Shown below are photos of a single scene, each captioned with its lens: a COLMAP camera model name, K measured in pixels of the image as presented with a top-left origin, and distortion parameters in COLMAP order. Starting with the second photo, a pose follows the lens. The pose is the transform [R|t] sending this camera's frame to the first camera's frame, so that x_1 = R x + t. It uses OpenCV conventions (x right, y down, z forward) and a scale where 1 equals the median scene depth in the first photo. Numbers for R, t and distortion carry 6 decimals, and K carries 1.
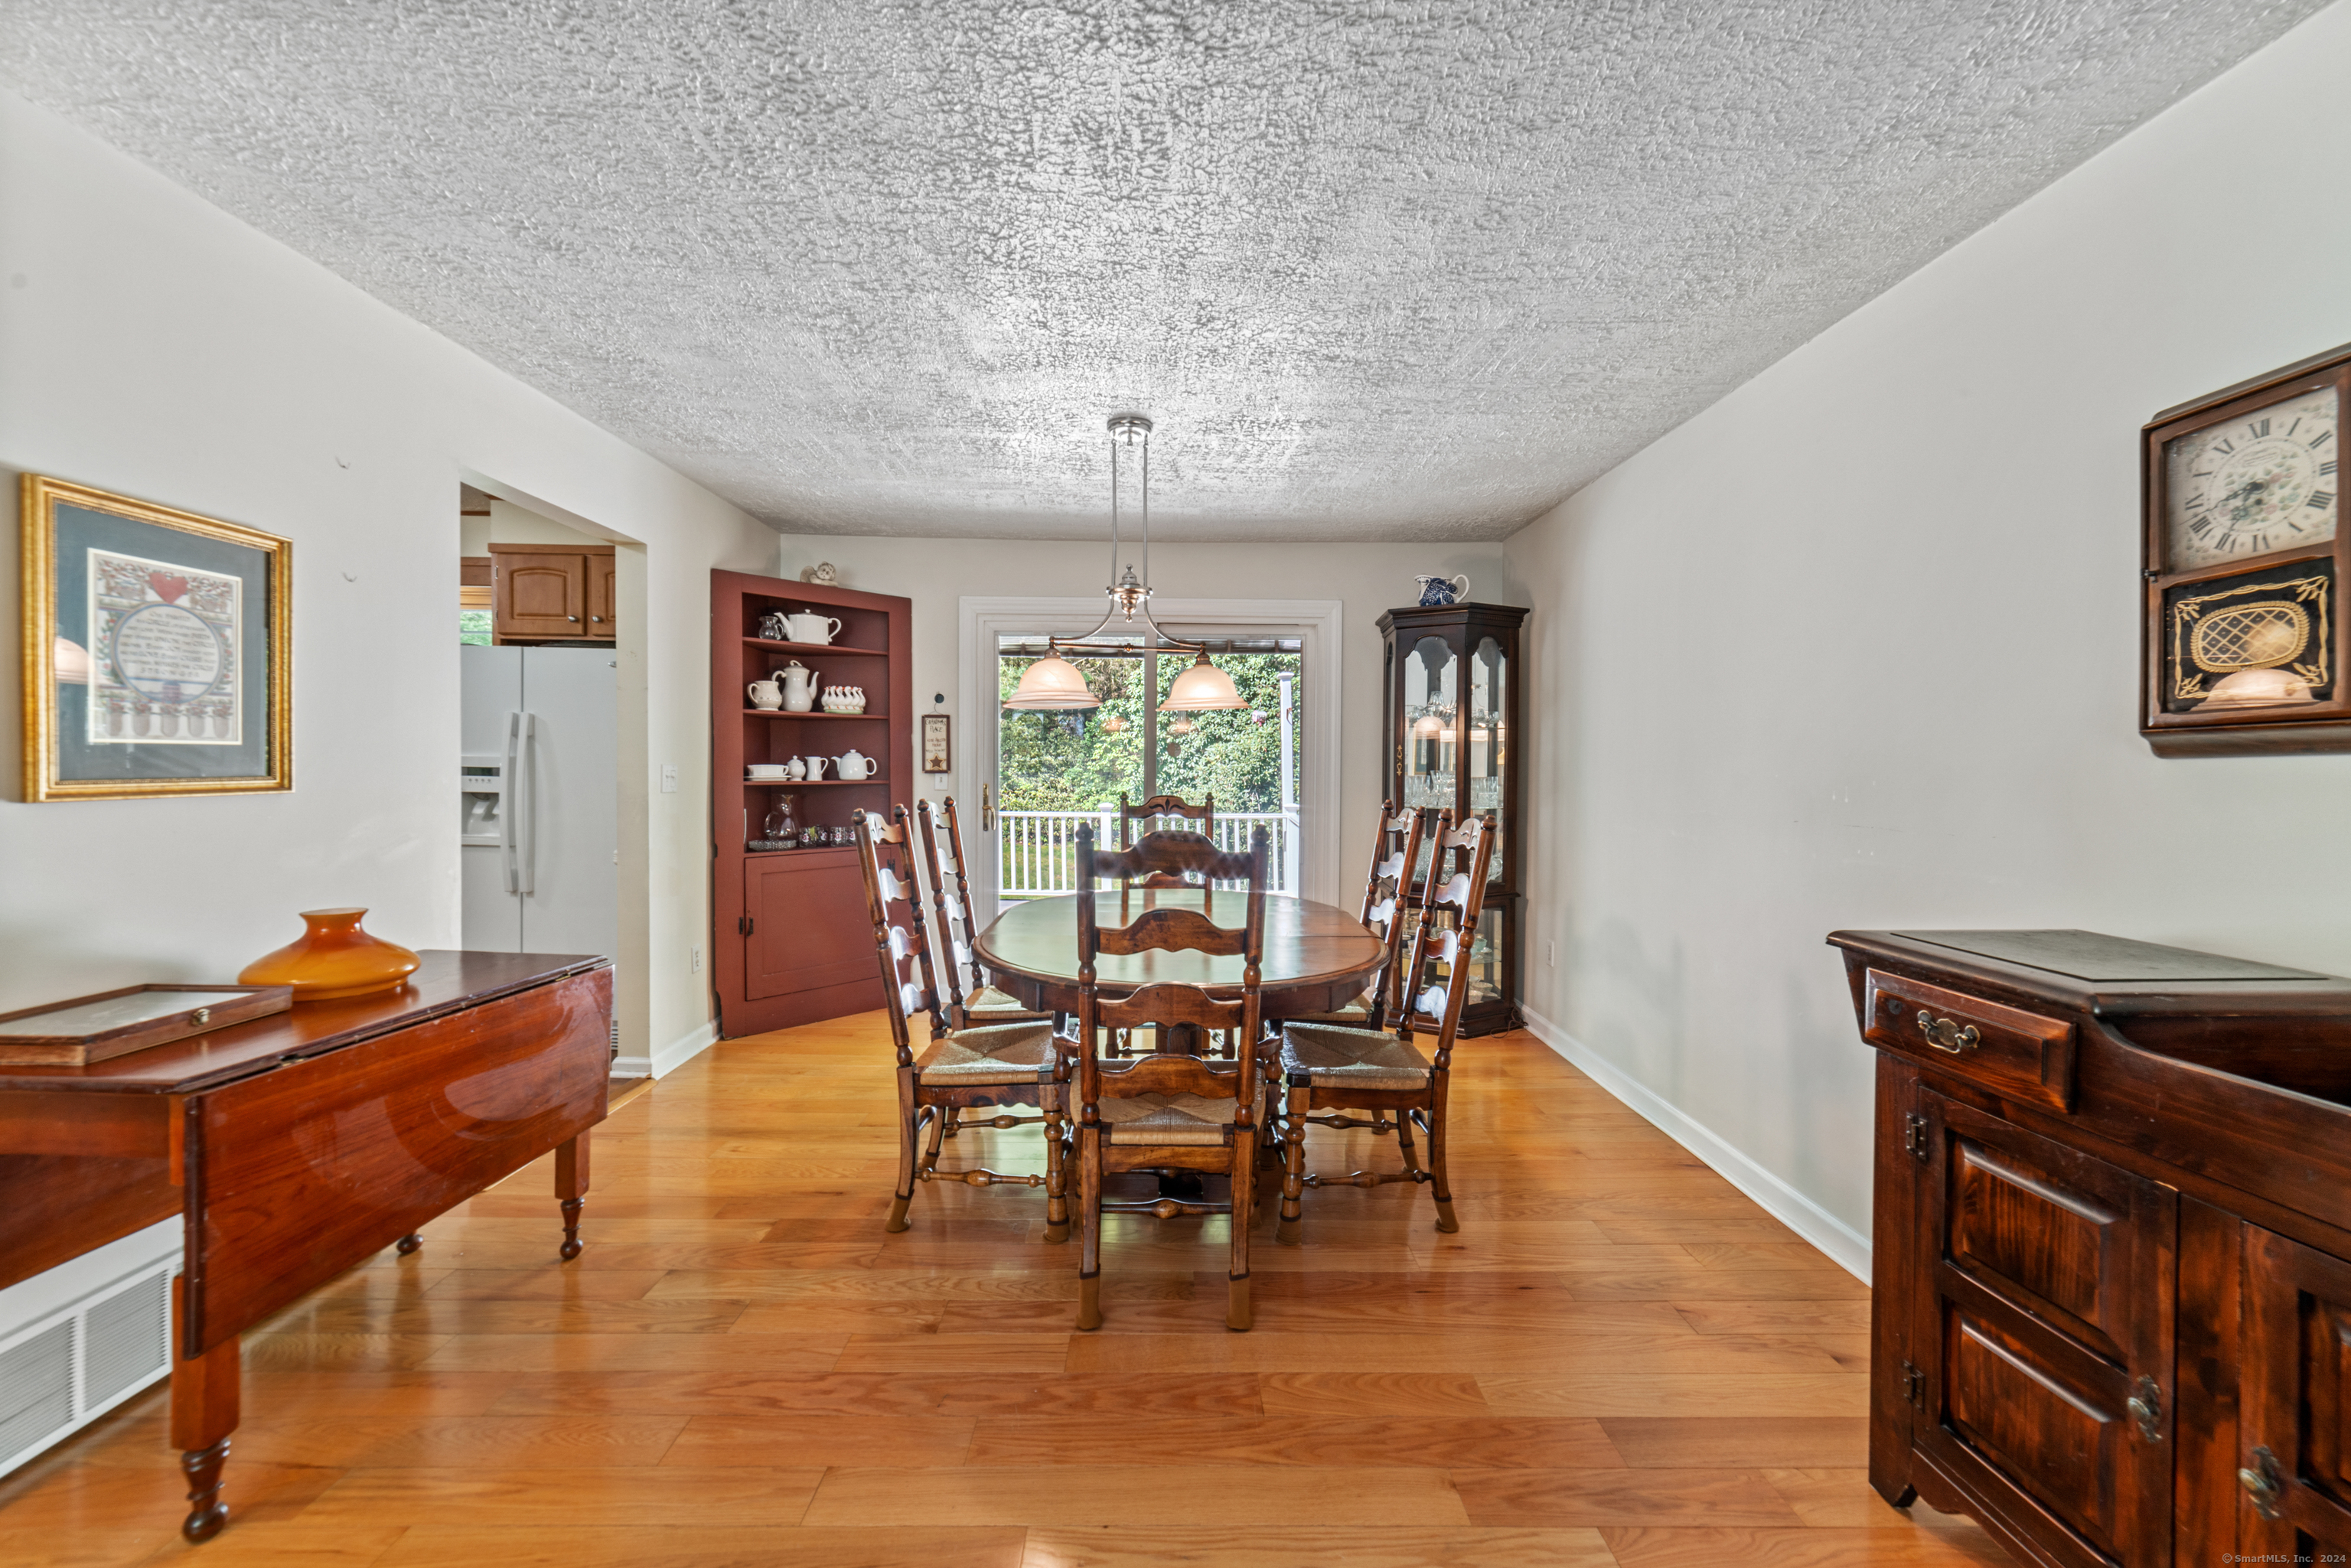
lens RADIAL K [[913.3, 0, 1179.8], [0, 913.3, 782.1], [0, 0, 1]] dist [-0.003748, 0.000297]
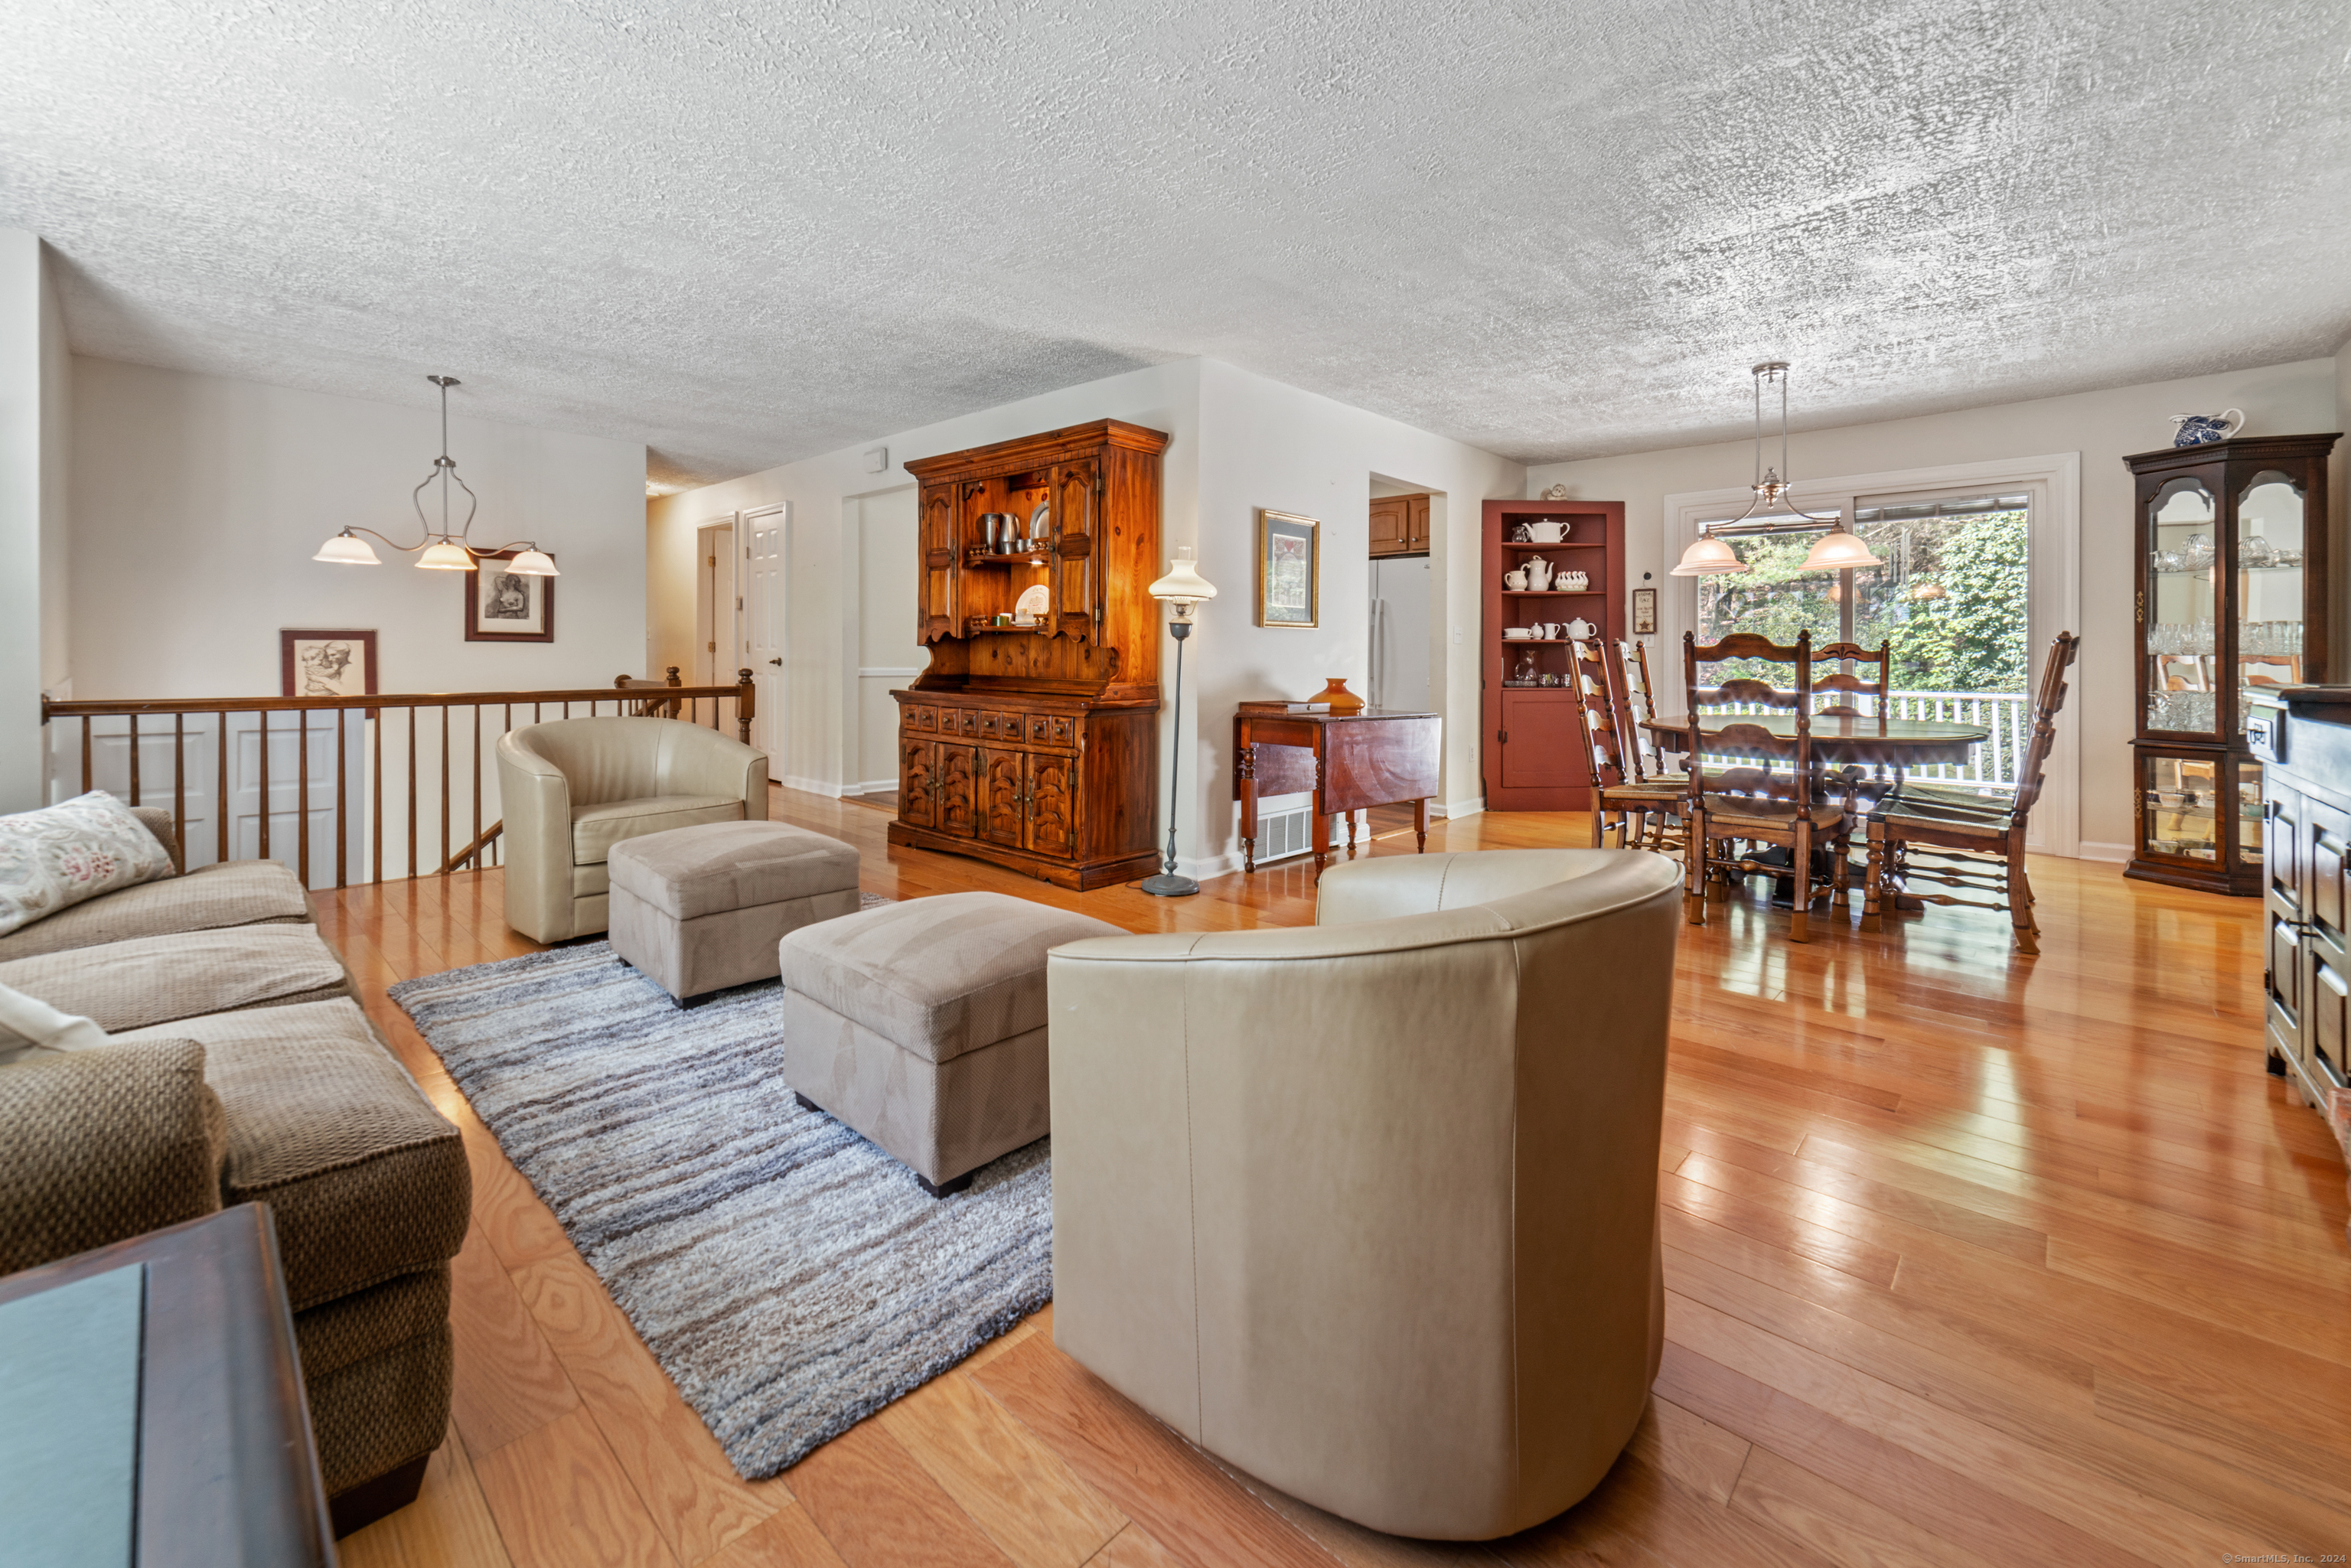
lens RADIAL K [[956.0, 0, 1168.8], [0, 956.0, 659.0], [0, 0, 1]] dist [-0.000178, 0.000445]
pose [[0.716303, -0.004358, -0.697776, 0.298968], [-0.013212, 0.999717, -0.019806, 0.093869], [0.697664, 0.023406, 0.716042, -0.668719]]
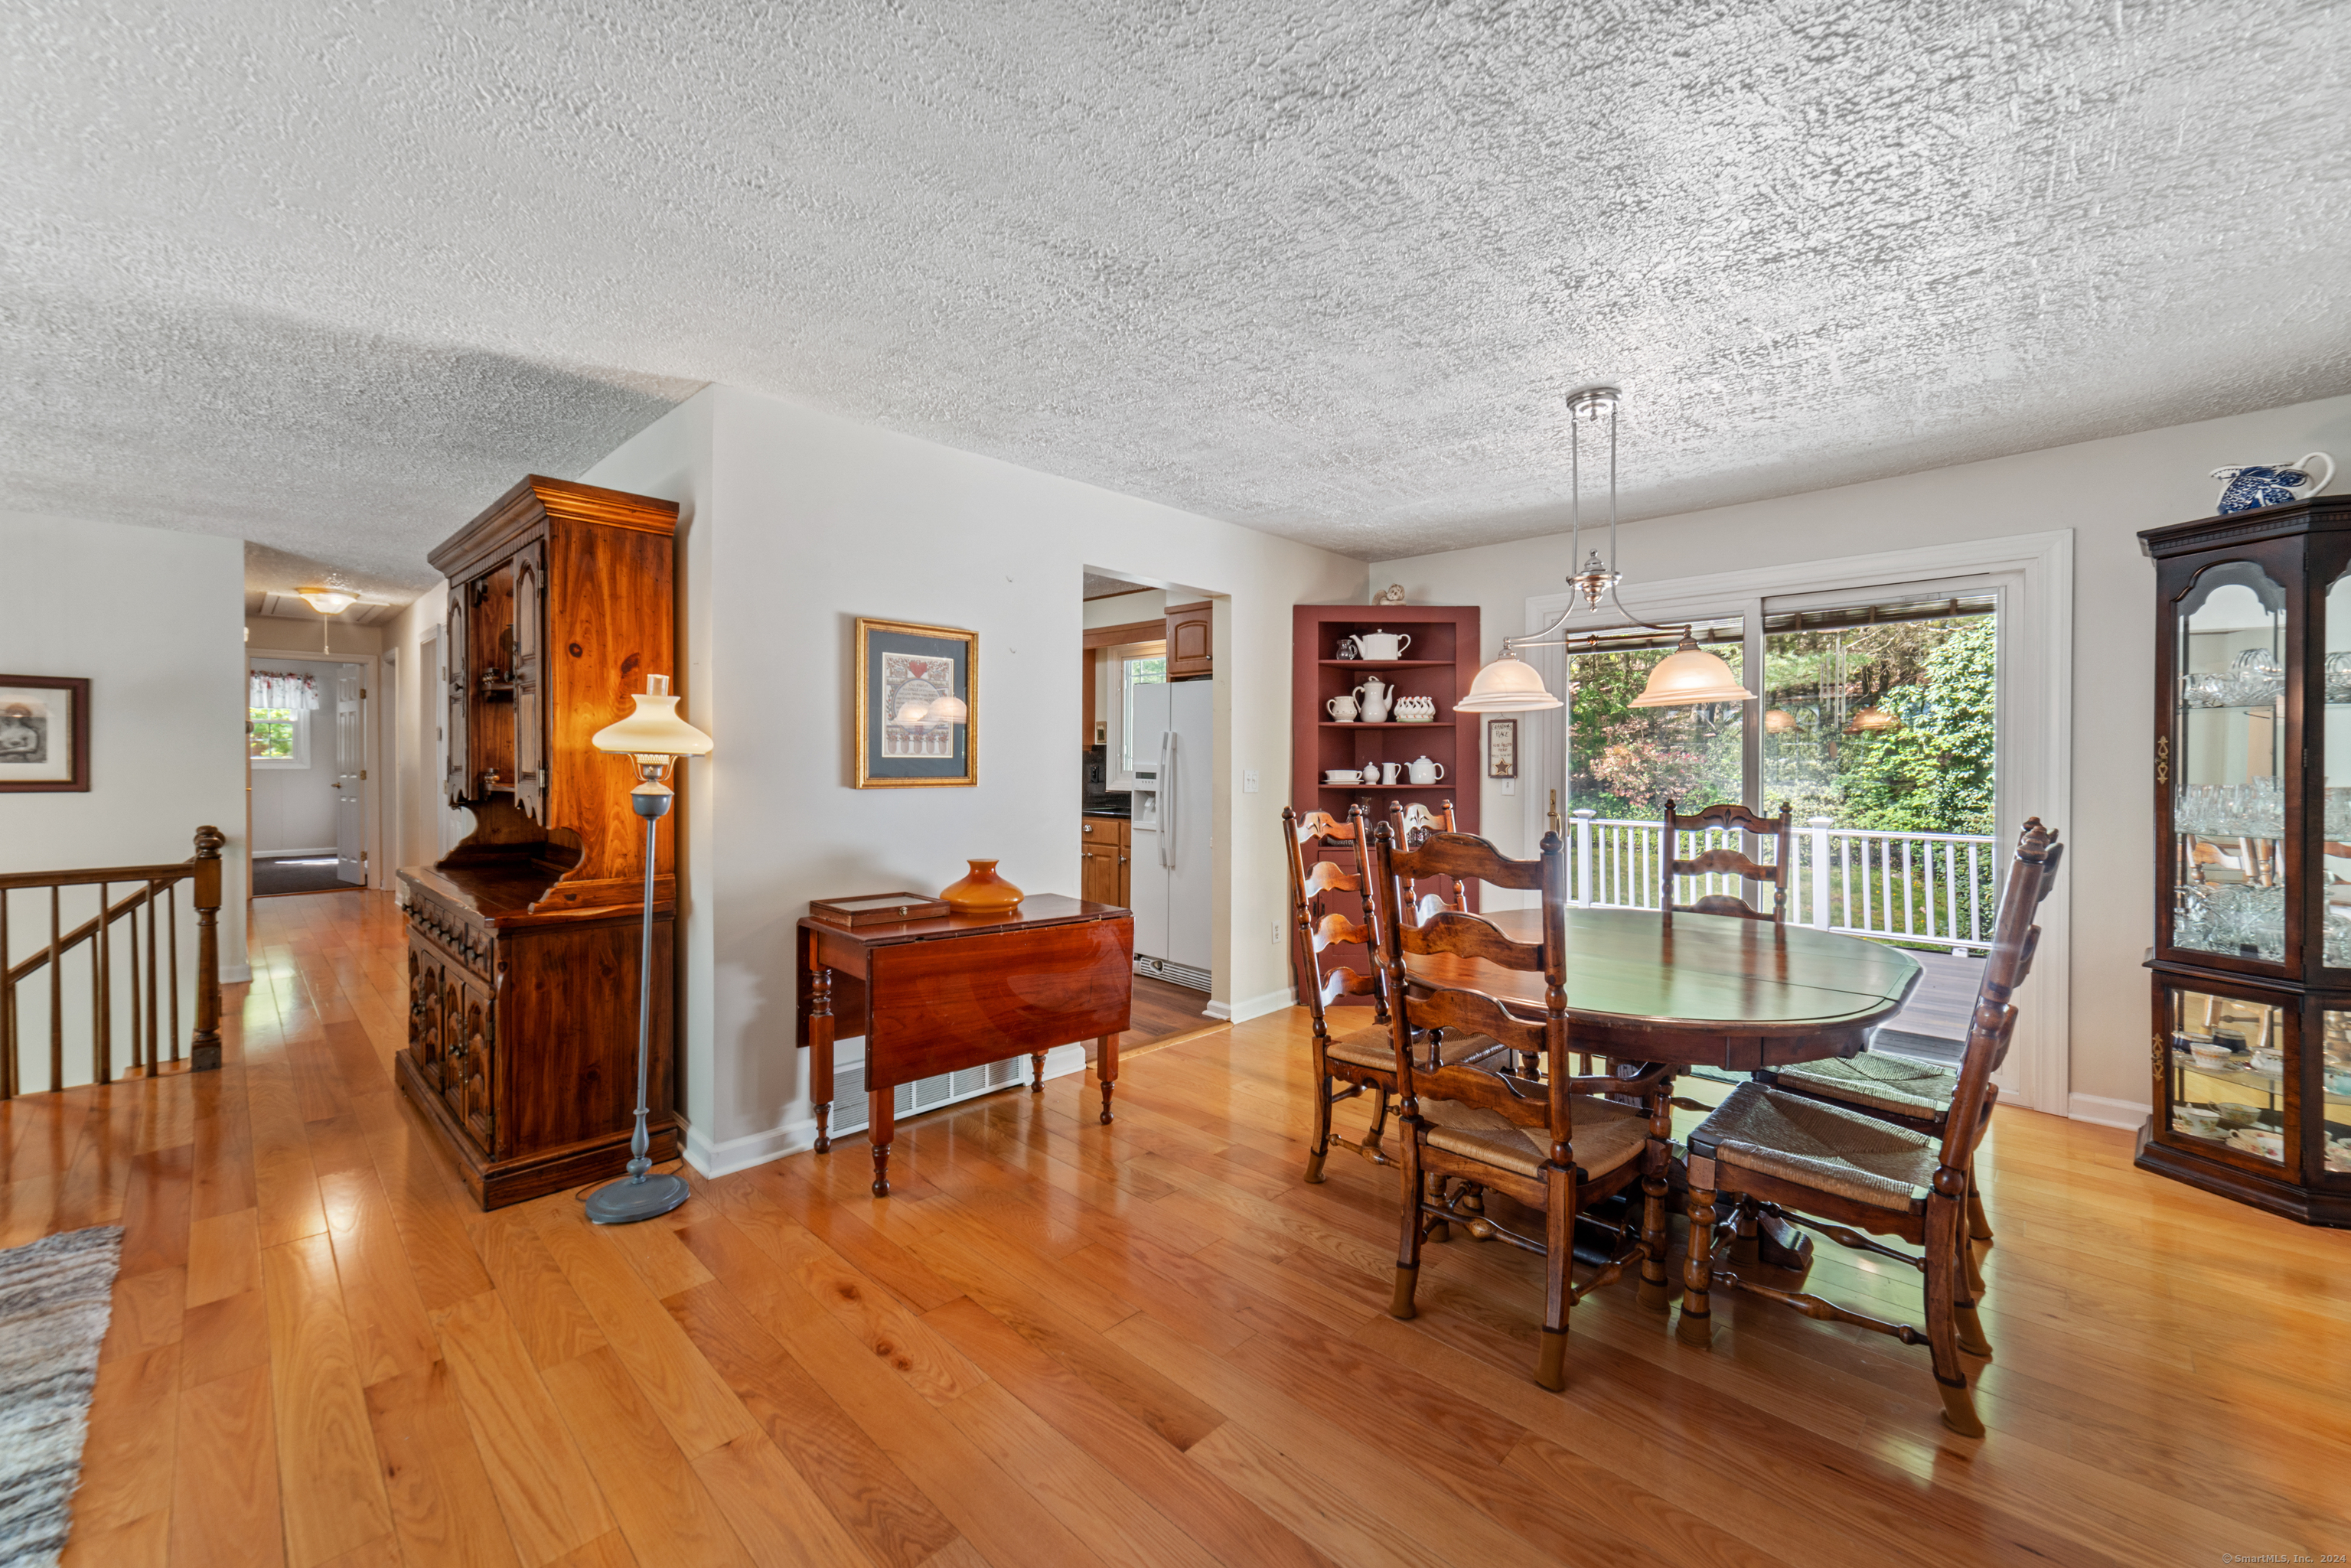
lens RADIAL K [[926.0, 0, 1168.6], [0, 926.0, 774.0], [0, 0, 1]] dist [0.001266, 0.000346]
pose [[0.705781, 0.000353, -0.708430, 0.298002], [-0.012059, 0.999861, -0.011516, 0.002692], [0.708328, 0.016671, 0.705687, 0.046175]]
